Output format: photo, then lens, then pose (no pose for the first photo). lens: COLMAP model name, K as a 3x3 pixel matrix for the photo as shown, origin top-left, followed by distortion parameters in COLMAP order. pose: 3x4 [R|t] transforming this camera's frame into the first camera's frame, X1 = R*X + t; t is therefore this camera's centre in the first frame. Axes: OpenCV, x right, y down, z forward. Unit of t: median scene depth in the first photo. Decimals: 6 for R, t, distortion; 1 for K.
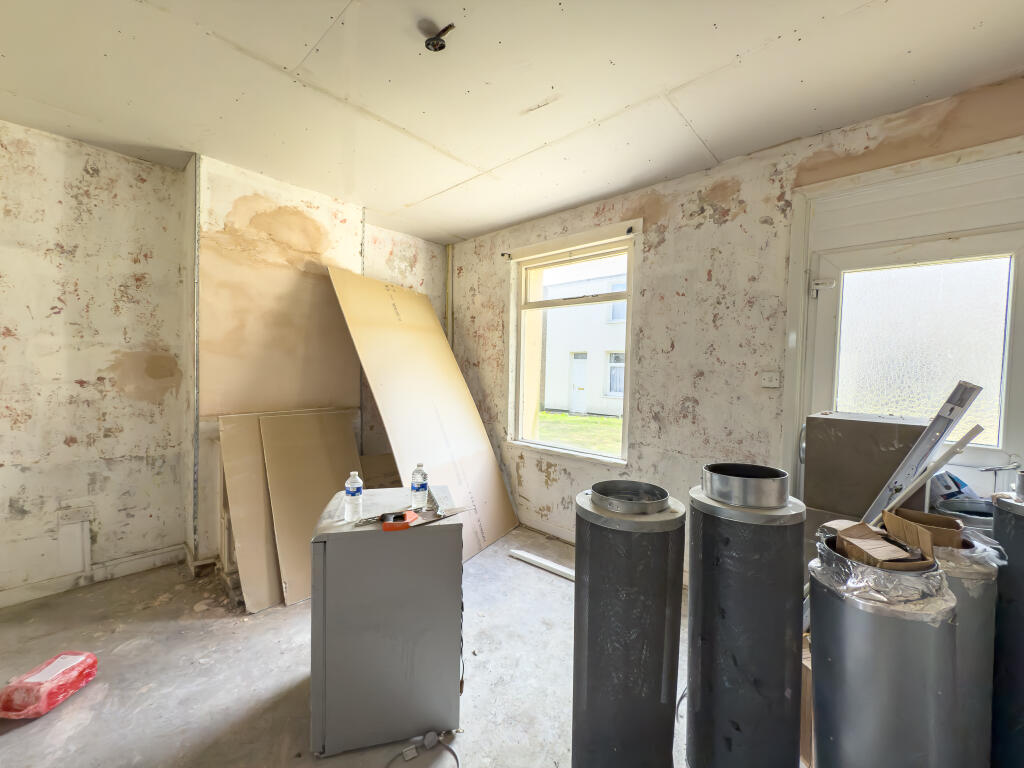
lens RADIAL K [[411.9, 0, 510.1], [0, 411.9, 386.0], [0, 0, 1]] dist [-0.001780, -0.000288]
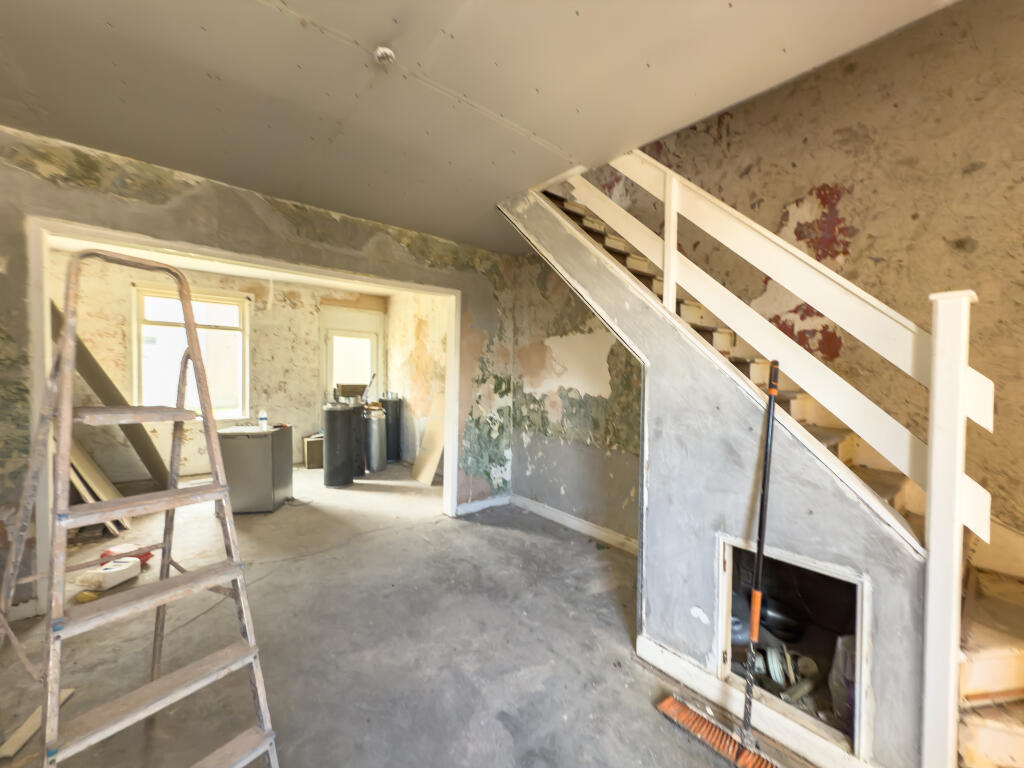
lens RADIAL K [[411.9, 0, 510.7], [0, 411.9, 381.0], [0, 0, 1]] dist [-0.001780, -0.000288]
pose [[0.129466, -0.033206, 0.991028, -1.634370], [0.031814, 0.999064, 0.029319, -0.000004], [-0.991073, 0.027732, 0.130401, -0.535503]]
